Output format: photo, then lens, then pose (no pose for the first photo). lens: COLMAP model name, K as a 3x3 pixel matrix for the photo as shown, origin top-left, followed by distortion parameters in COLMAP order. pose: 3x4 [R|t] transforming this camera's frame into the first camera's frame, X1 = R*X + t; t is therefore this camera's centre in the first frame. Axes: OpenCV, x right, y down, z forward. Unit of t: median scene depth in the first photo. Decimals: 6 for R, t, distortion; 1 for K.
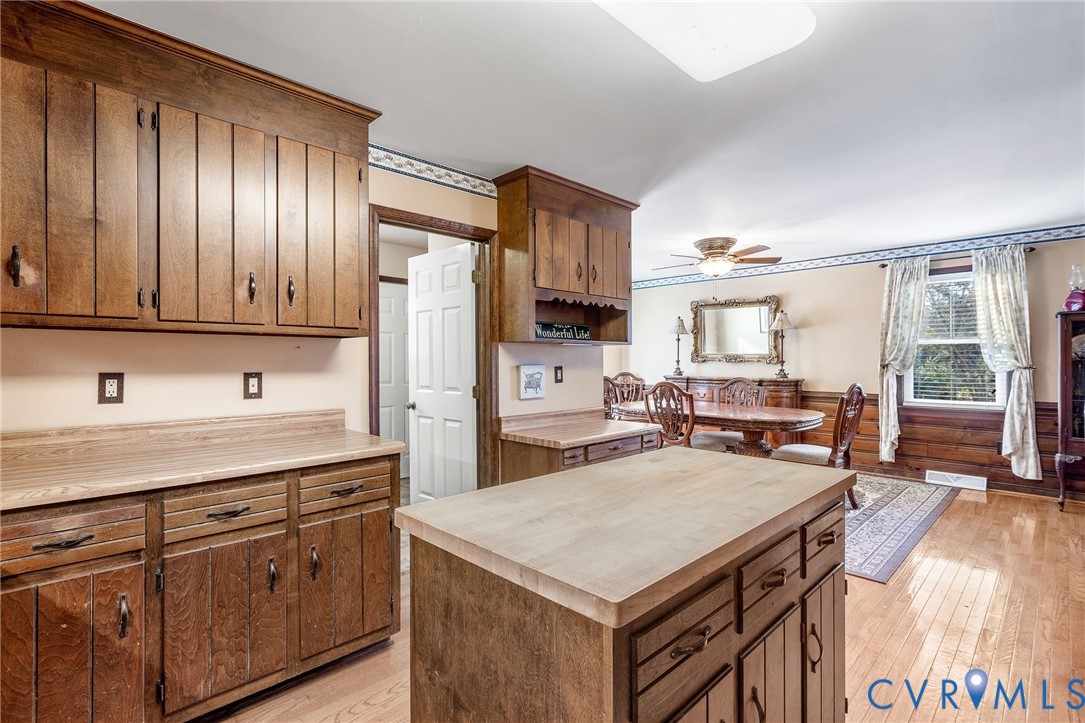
lens RADIAL K [[509.4, 0, 548.9], [0, 509.4, 364.4], [0, 0, 1]] dist [0.000073, -0.000299]
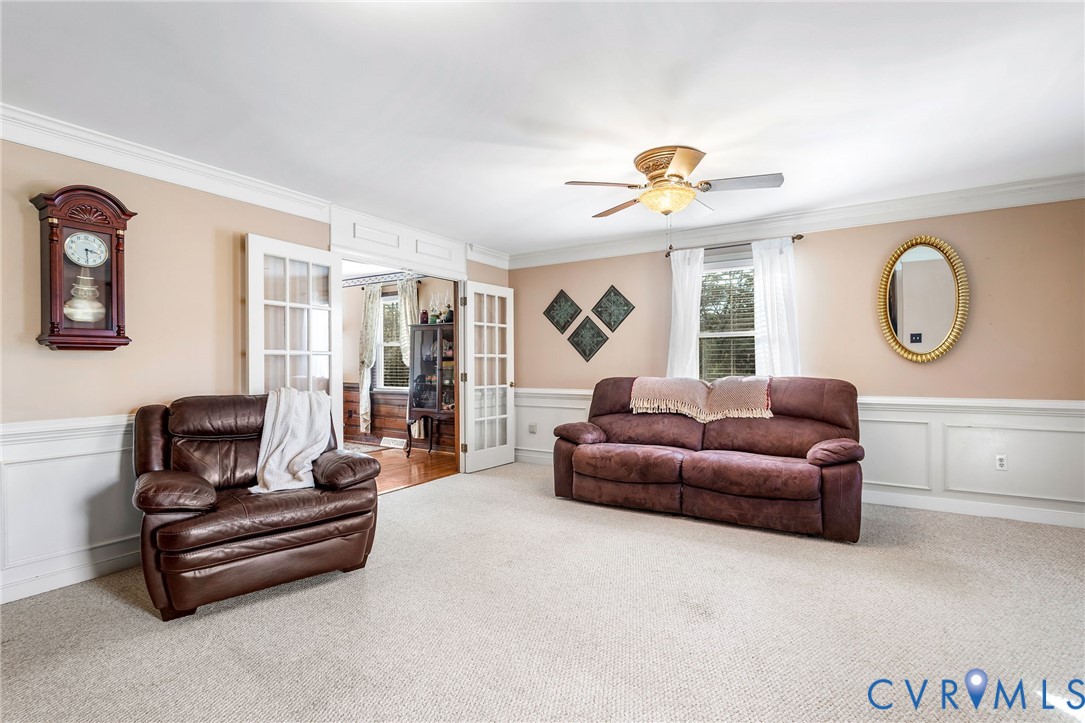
lens RADIAL K [[509.4, 0, 548.9], [0, 509.4, 364.4], [0, 0, 1]] dist [0.000073, -0.000299]
pose [[0.971724, -0.008578, 0.235963, 0.868788], [0.008936, 0.999960, -0.000447, 0.014612], [-0.235949, 0.002543, 0.971762, -0.465302]]
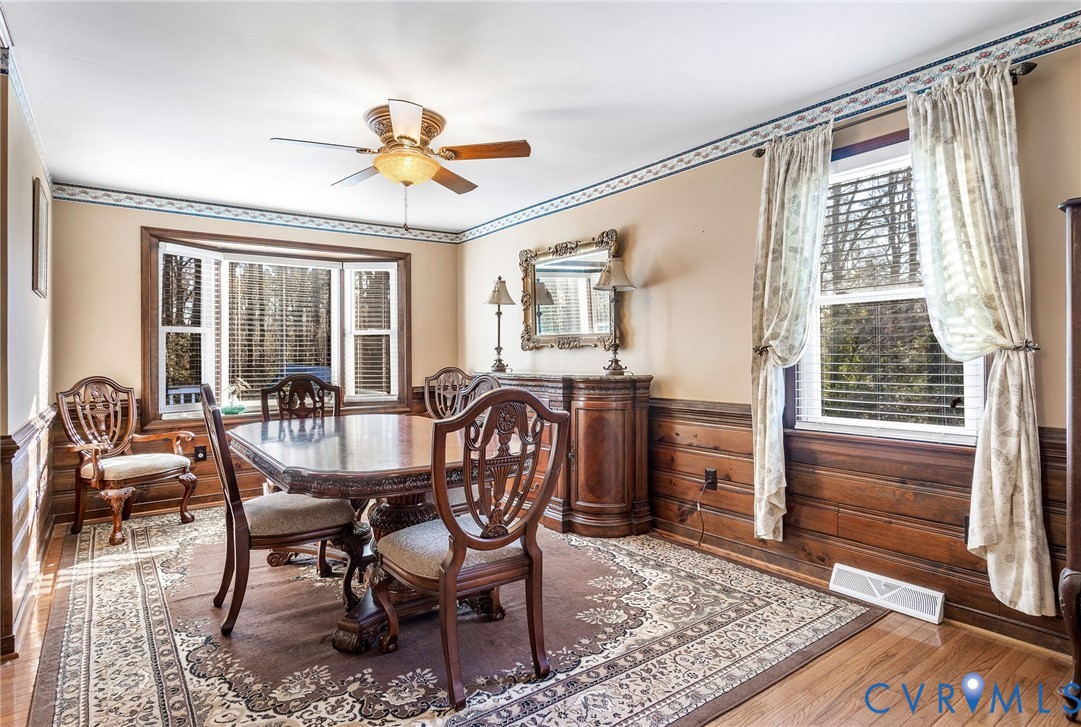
lens RADIAL K [[584.2, 0, 534.6], [0, 584.2, 360.3], [0, 0, 1]] dist [-0.003131, 0.000295]
pose [[0.988805, -0.015147, -0.148445, 0.552667], [0.016002, 0.999862, 0.004567, 0.007327], [0.148355, -0.006891, 0.988910, 0.414975]]
